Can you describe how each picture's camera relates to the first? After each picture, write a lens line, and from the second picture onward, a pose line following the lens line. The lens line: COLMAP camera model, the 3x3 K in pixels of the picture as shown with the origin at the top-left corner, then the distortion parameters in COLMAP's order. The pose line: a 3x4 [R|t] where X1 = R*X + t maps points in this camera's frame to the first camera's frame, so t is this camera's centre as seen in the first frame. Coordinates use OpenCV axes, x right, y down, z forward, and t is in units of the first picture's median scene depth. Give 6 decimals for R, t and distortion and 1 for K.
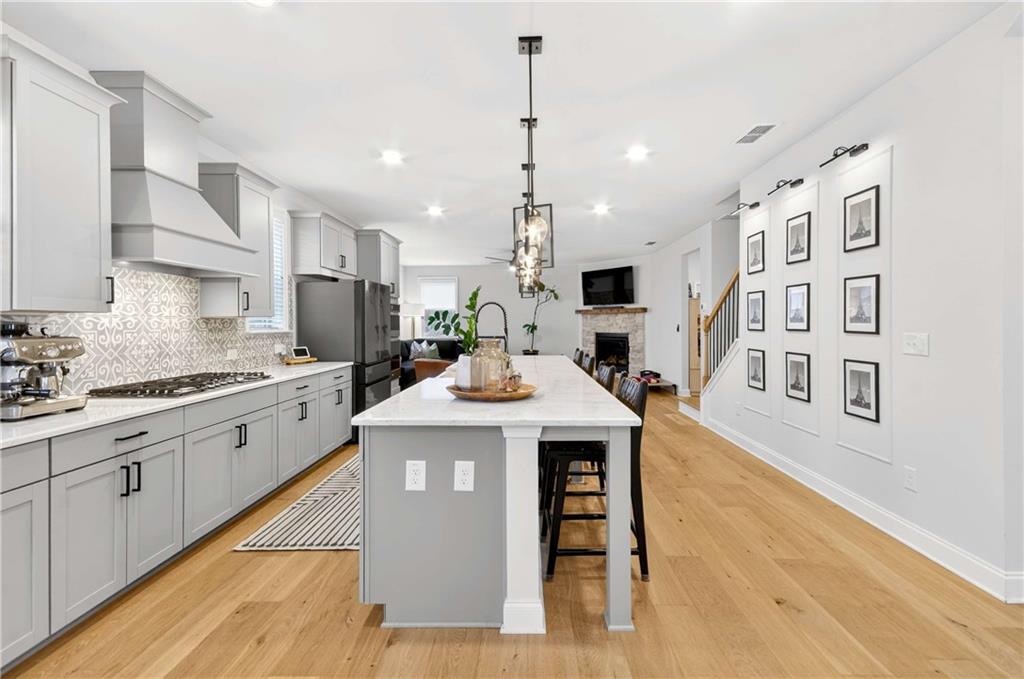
lens RADIAL K [[458.2, 0, 514.9], [0, 458.2, 326.5], [0, 0, 1]] dist [0.019735, 0.000178]
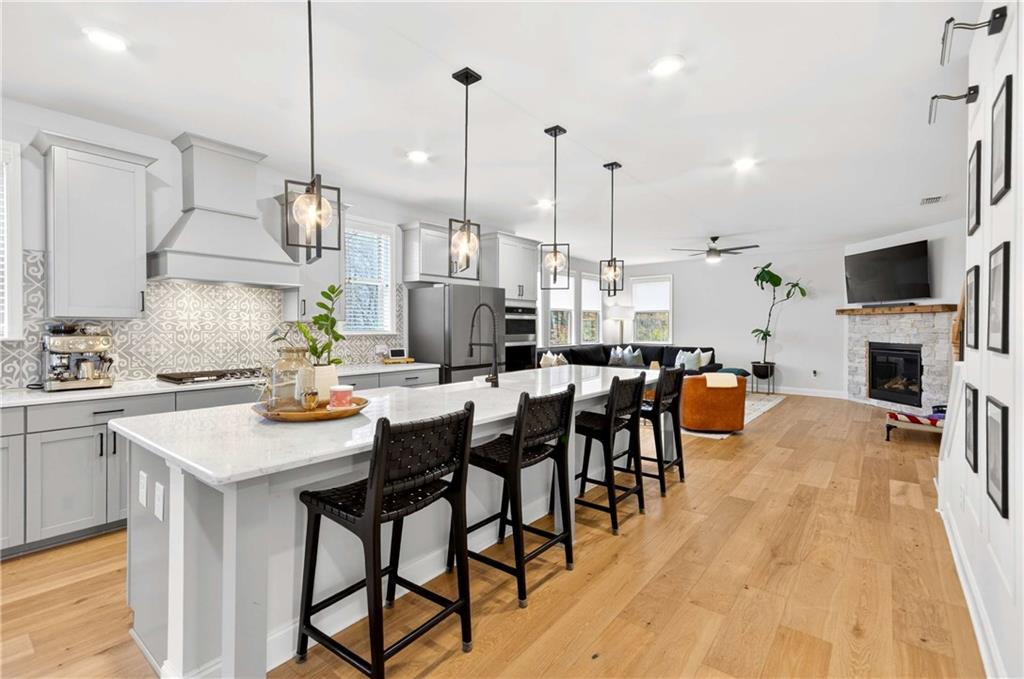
lens RADIAL K [[461.2, 0, 509.7], [0, 461.2, 330.5], [0, 0, 1]] dist [0.021059, -0.000346]
pose [[0.799042, 0.011314, -0.601168, 0.512199], [-0.009957, 0.999935, 0.005584, -0.007616], [0.601192, 0.001525, 0.799103, 0.357711]]
